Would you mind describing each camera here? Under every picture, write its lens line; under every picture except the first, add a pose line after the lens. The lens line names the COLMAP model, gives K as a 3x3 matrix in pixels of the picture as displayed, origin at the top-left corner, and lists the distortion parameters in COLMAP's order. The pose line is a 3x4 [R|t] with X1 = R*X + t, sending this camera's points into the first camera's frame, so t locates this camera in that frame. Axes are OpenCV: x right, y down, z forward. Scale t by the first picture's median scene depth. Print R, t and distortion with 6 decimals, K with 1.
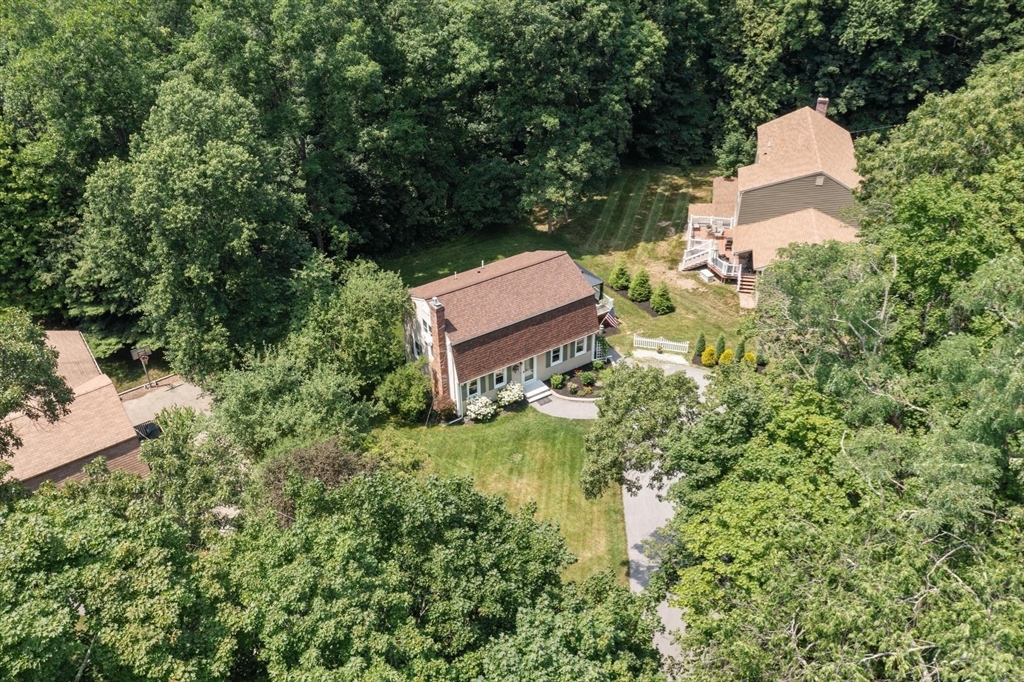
lens RADIAL K [[822.8, 0, 512.0], [0, 822.8, 341.0], [0, 0, 1]] dist [-0.004285, 0.000577]
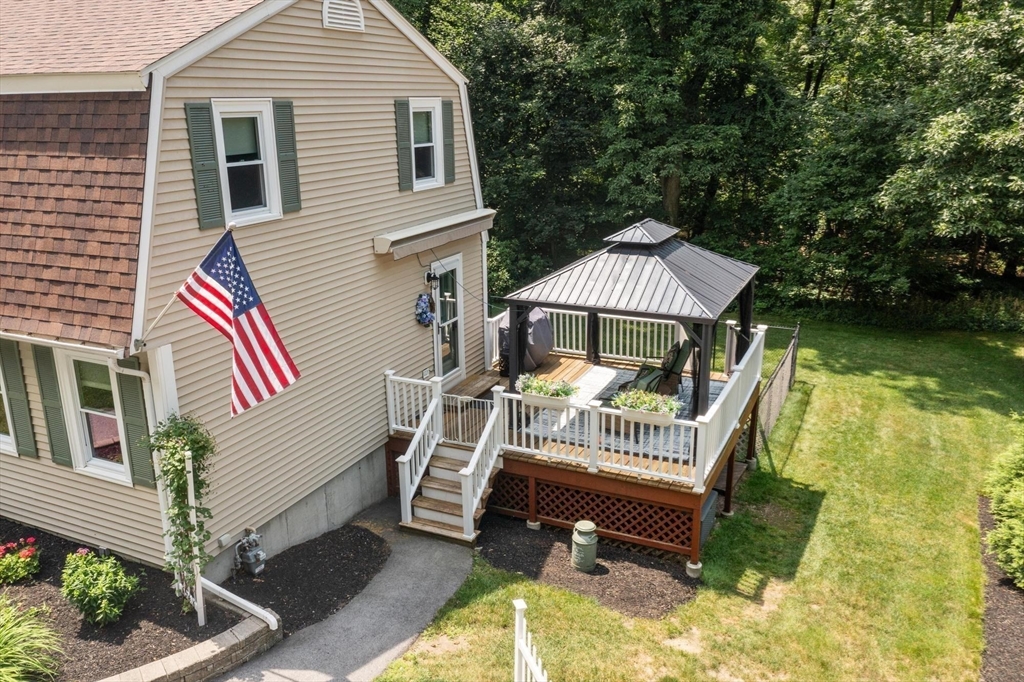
lens RADIAL K [[822.8, 0, 512.0], [0, 822.8, 341.0], [0, 0, 1]] dist [-0.004285, 0.000577]
pose [[0.534043, 0.261680, -0.803942, 0.276620], [-0.494106, 0.868204, -0.045628, -0.045804], [0.686045, 0.421600, 0.592955, 1.012373]]
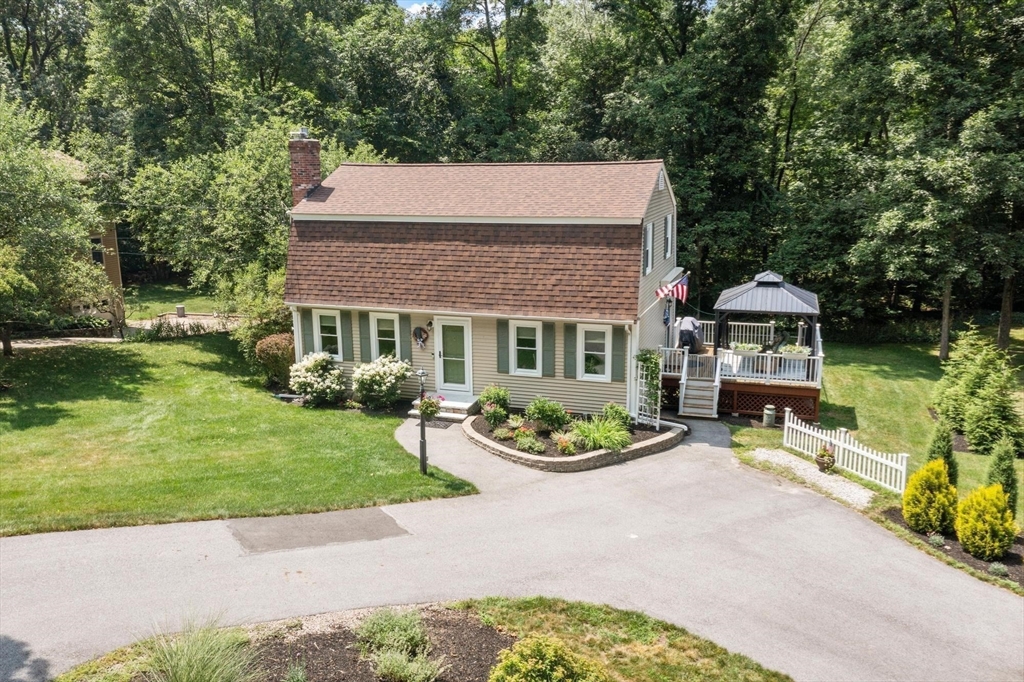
lens RADIAL K [[846.7, 0, 512.0], [0, 846.7, 341.0], [0, 0, 1]] dist [0.001932, 0.002736]
pose [[0.632459, 0.184967, -0.752186, 0.395162], [-0.455451, 0.874272, -0.167967, 0.093693], [0.626547, 0.448815, 0.637184, 0.749207]]
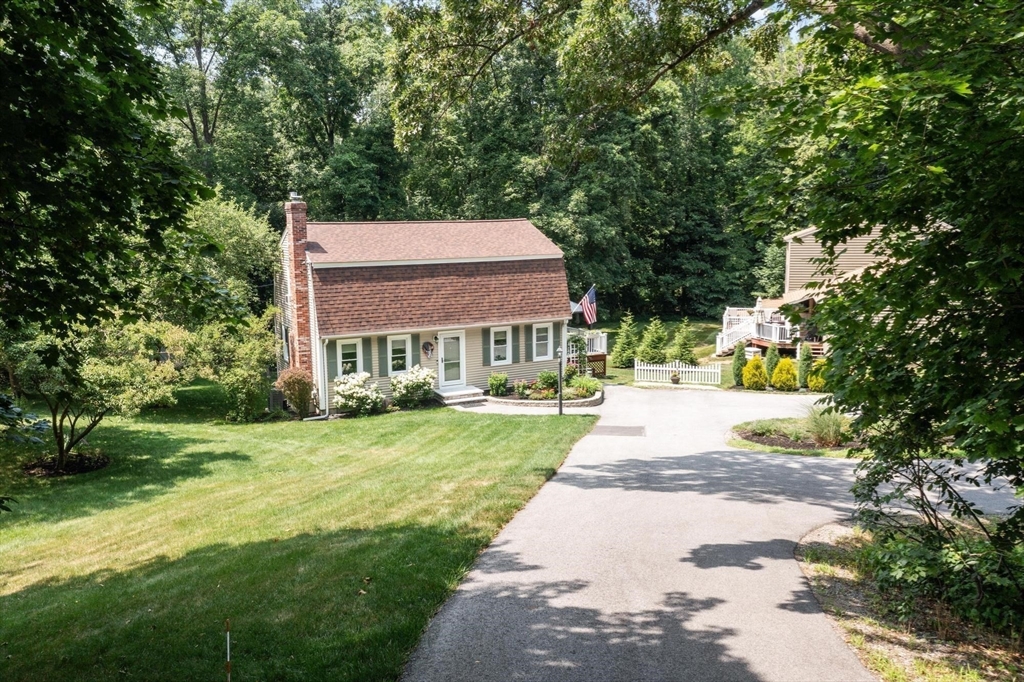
lens RADIAL K [[822.8, 0, 512.0], [0, 822.8, 341.0], [0, 0, 1]] dist [-0.004285, 0.000577]
pose [[0.996743, 0.026688, -0.076095, 0.114596], [-0.058004, 0.892829, -0.446646, 0.301546], [0.056020, 0.449605, 0.891469, 0.469563]]
